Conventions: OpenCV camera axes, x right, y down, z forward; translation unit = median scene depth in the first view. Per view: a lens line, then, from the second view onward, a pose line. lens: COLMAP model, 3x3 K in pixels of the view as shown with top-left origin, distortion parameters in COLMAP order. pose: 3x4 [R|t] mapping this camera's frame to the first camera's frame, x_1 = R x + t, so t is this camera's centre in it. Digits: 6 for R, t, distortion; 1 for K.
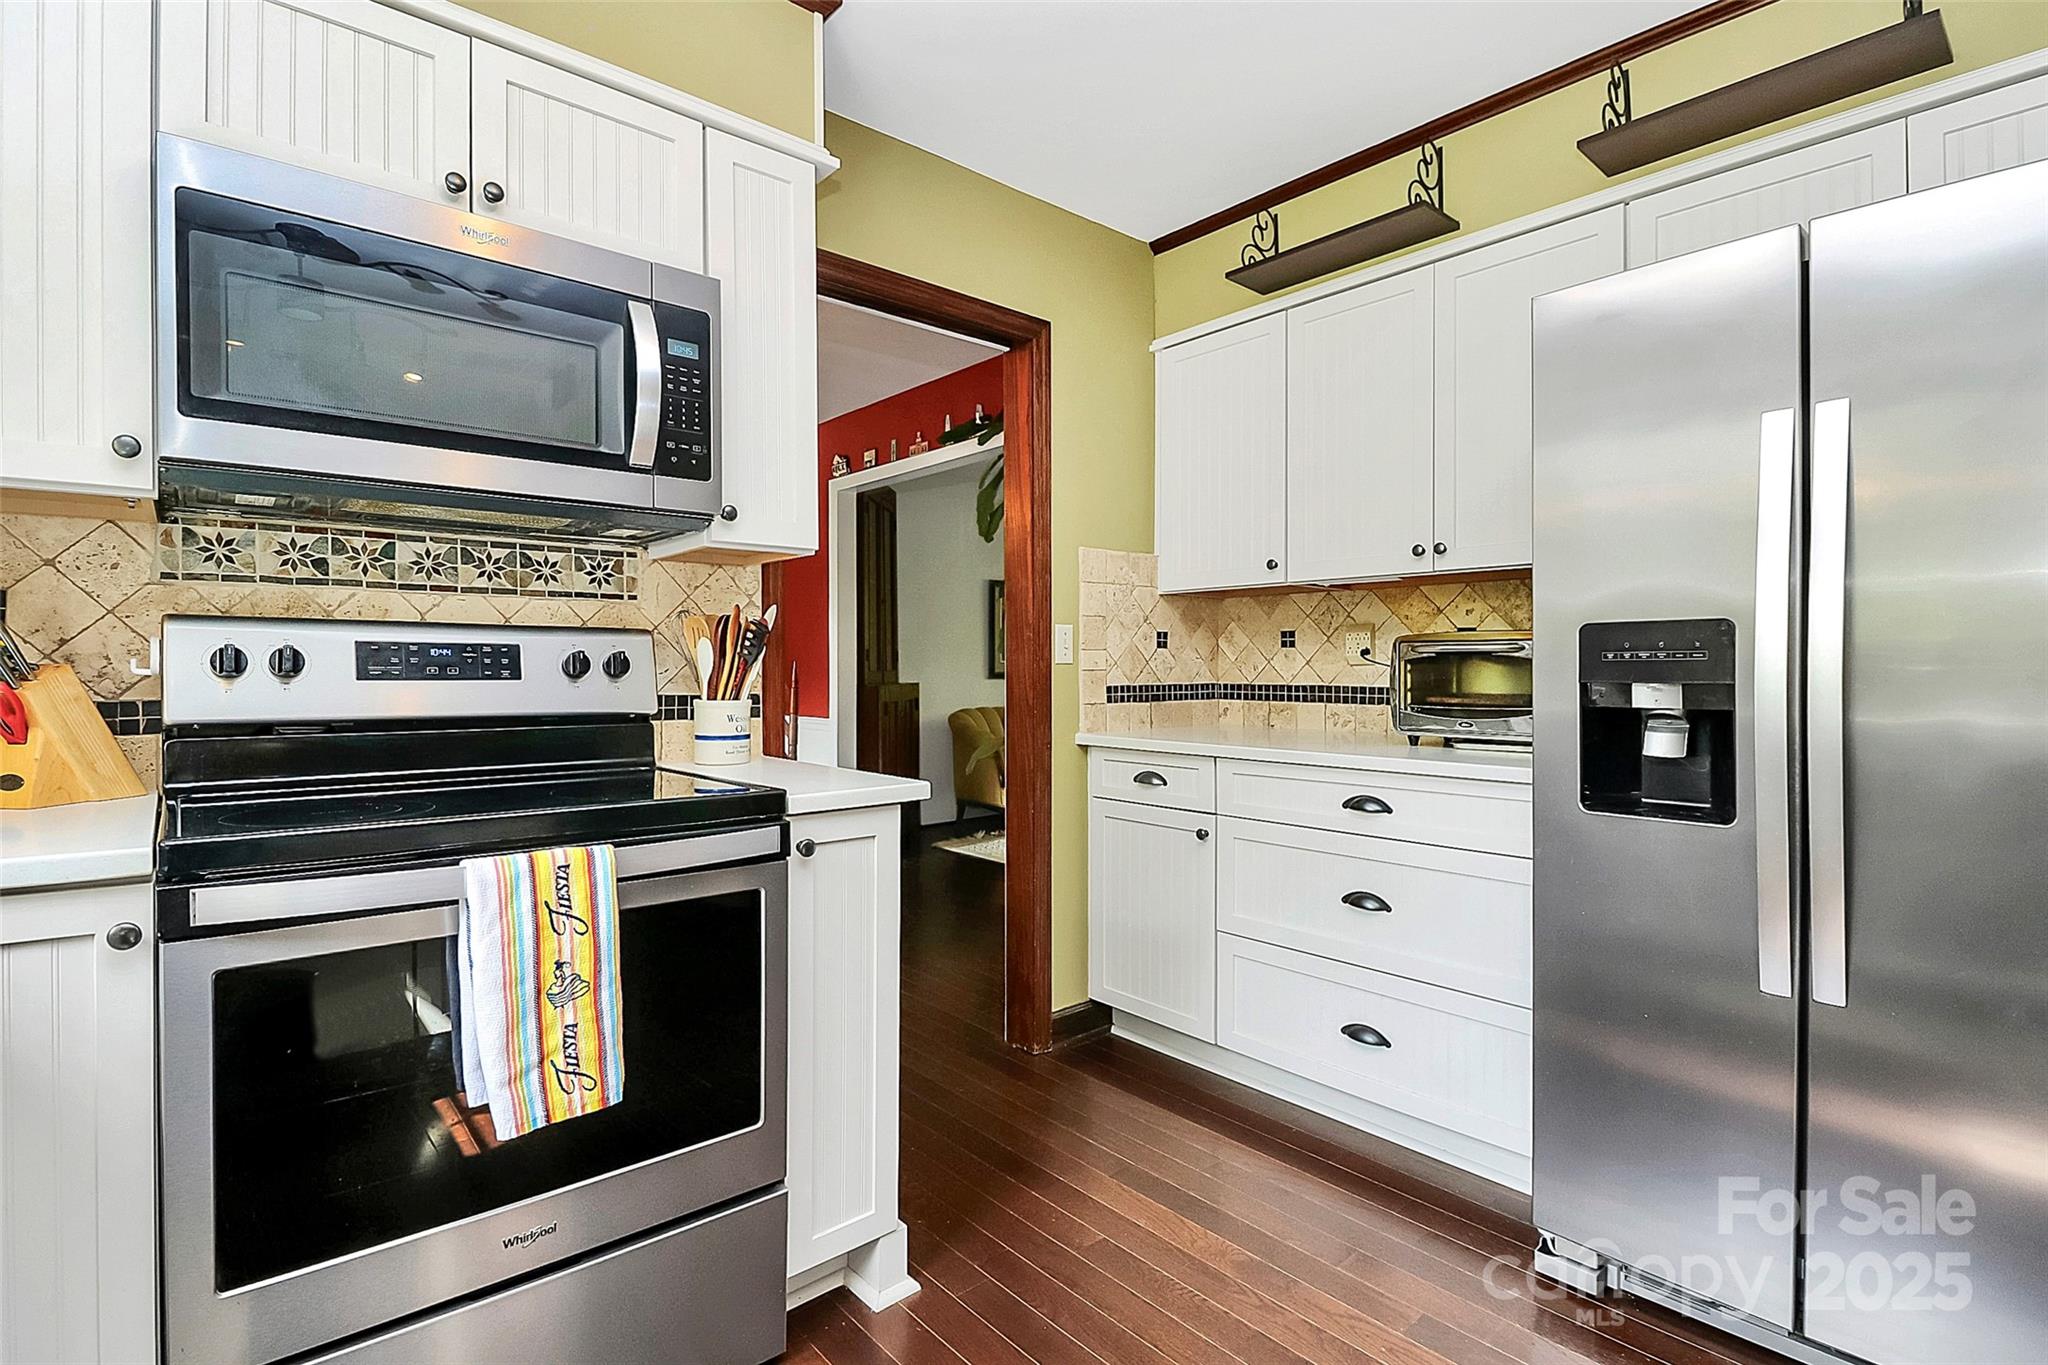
lens RADIAL K [[971.0, 0, 1020.8], [0, 971.0, 684.9], [0, 0, 1]] dist [0.003936, 0.000026]
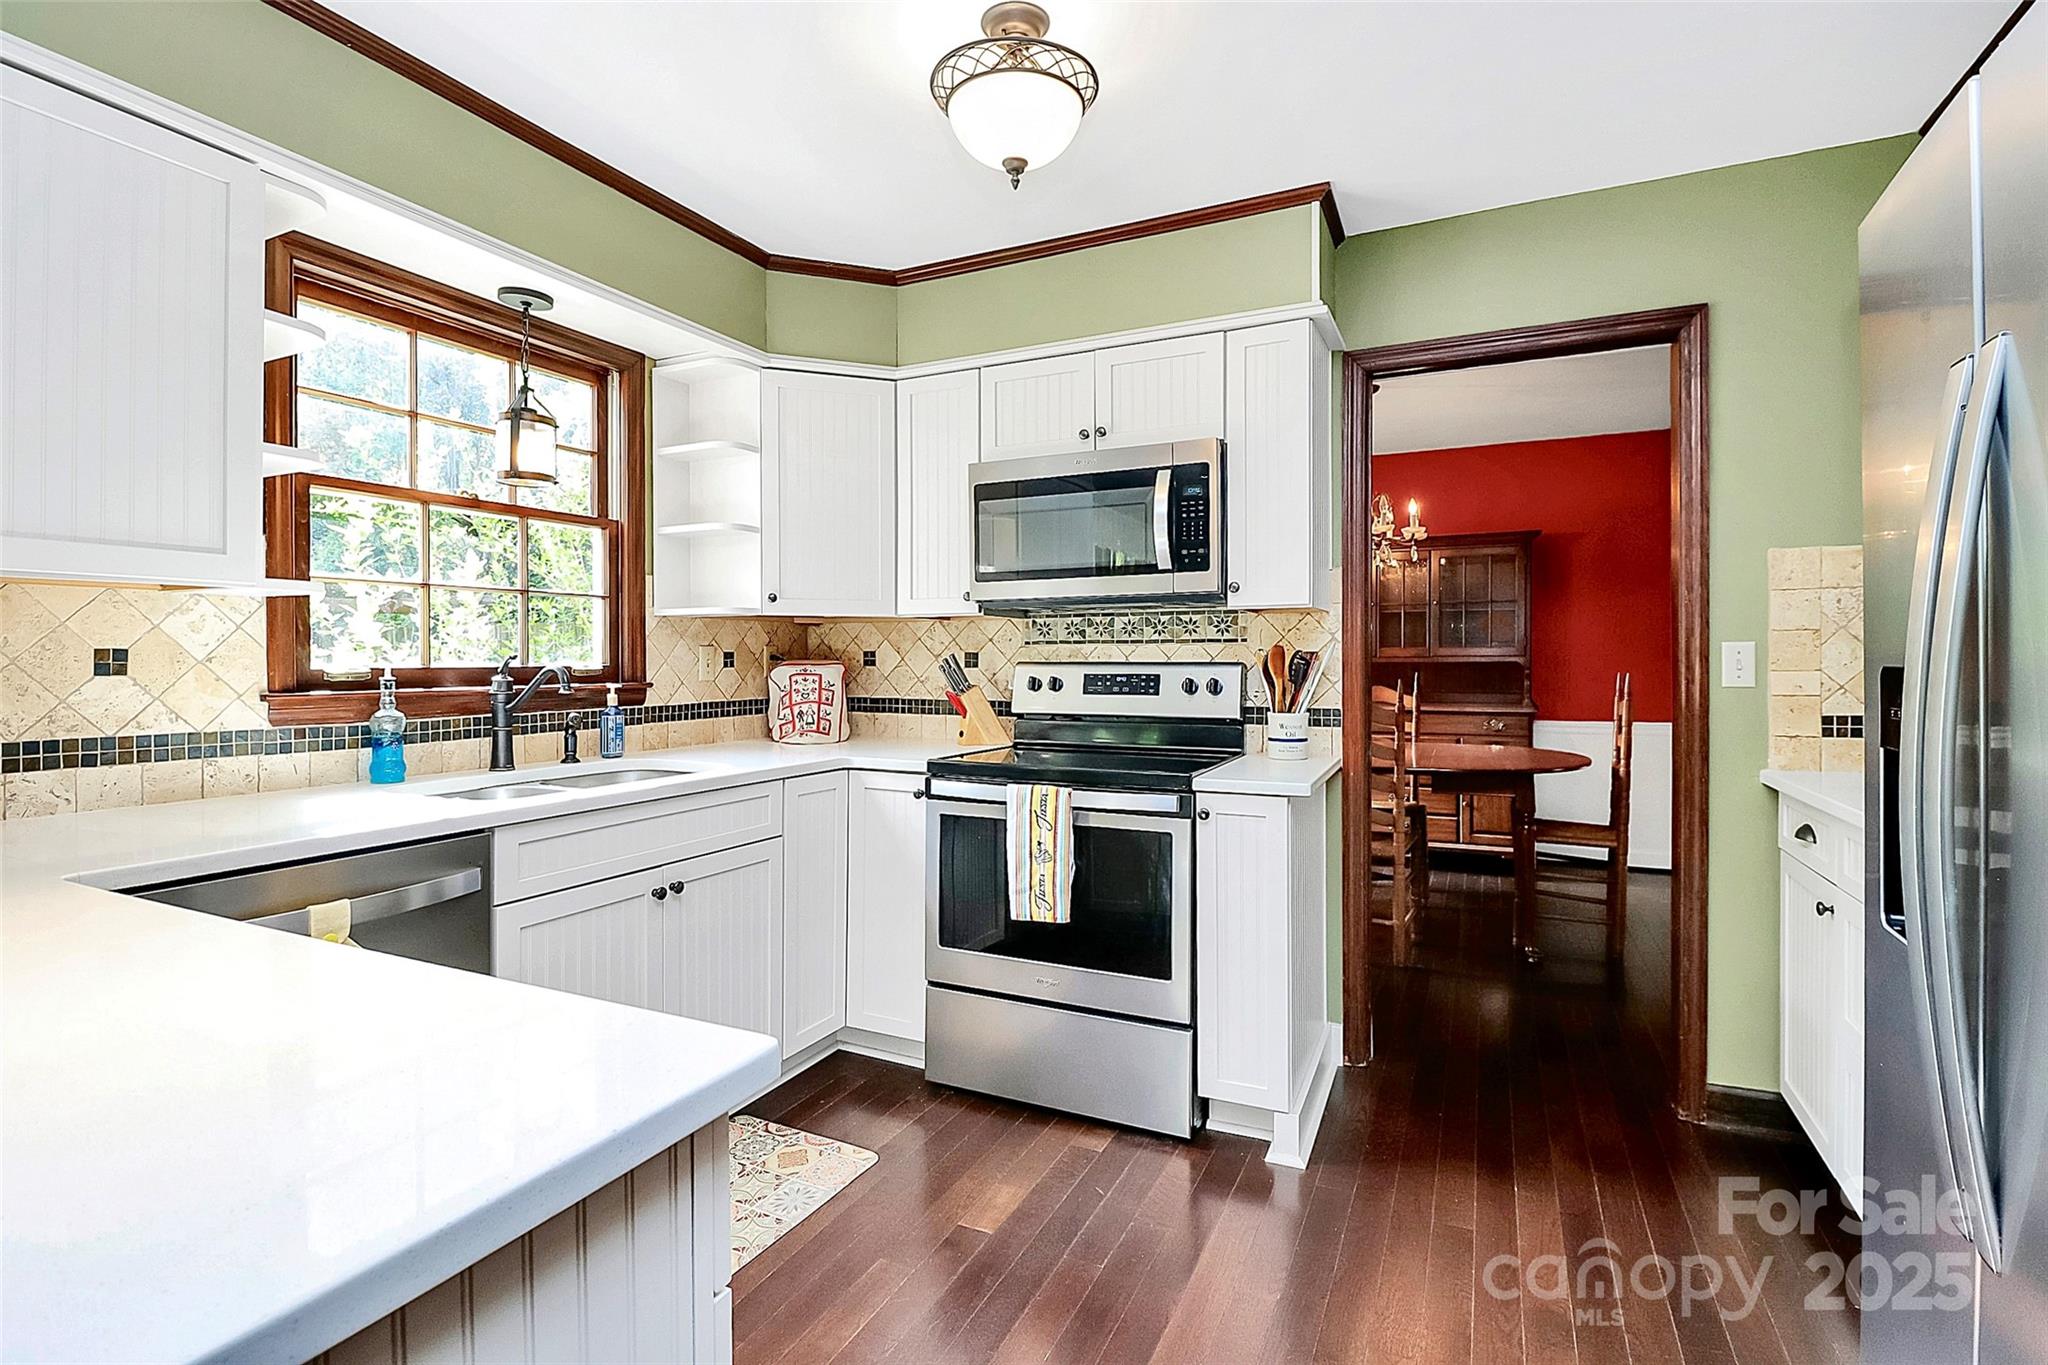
lens RADIAL K [[971.0, 0, 1021.9], [0, 971.0, 667.6], [0, 0, 1]] dist [0.003936, 0.000026]
pose [[0.403781, 0.006535, -0.914832, 0.973065], [-0.011880, 0.999928, 0.001899, -0.056185], [0.914778, 0.010101, 0.403830, 0.113573]]
